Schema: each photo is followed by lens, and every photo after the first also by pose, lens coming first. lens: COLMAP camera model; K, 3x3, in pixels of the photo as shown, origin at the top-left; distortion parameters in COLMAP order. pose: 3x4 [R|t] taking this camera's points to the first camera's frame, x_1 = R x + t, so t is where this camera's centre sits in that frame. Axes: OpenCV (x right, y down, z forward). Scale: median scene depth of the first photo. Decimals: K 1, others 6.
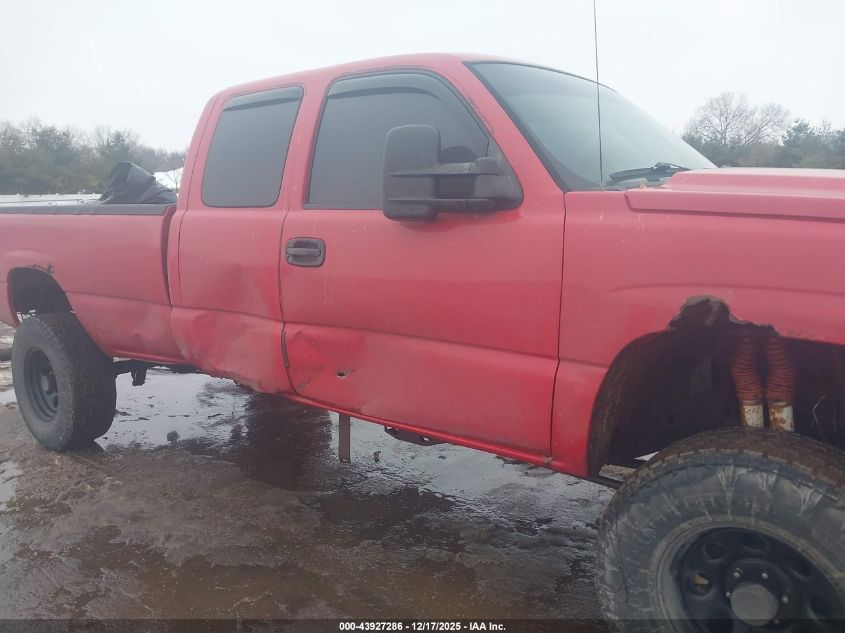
lens RADIAL K [[657.8, 0, 422.5], [0, 657.8, 316.5], [0, 0, 1]] dist [0.003538, 0.004669]
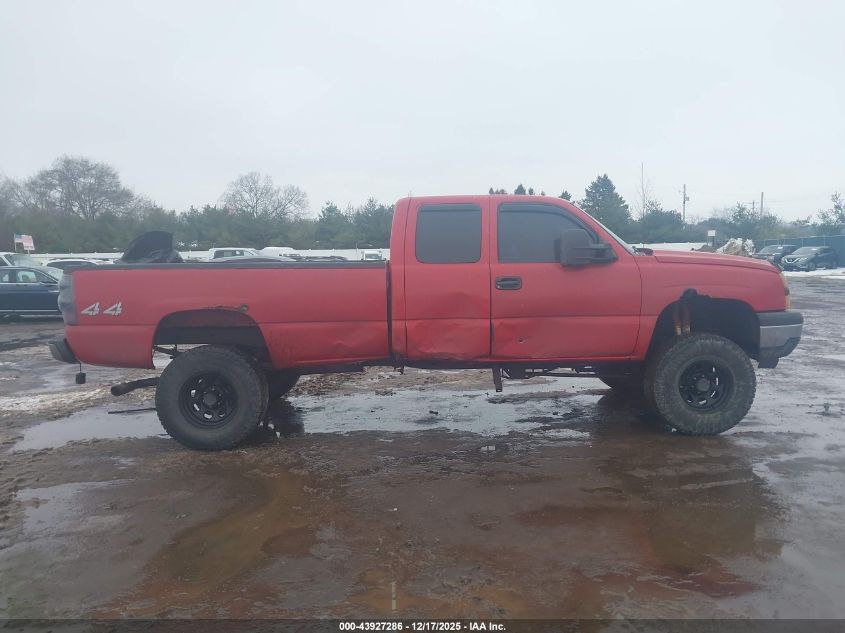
lens RADIAL K [[663.8, 0, 418.1], [0, 663.8, 309.1], [0, 0, 1]] dist [0.093256, -0.175087]
pose [[0.763391, -0.037962, 0.644820, -1.729566], [0.109746, 0.991380, -0.071561, 0.102583], [-0.636545, 0.125396, 0.760977, -0.416679]]
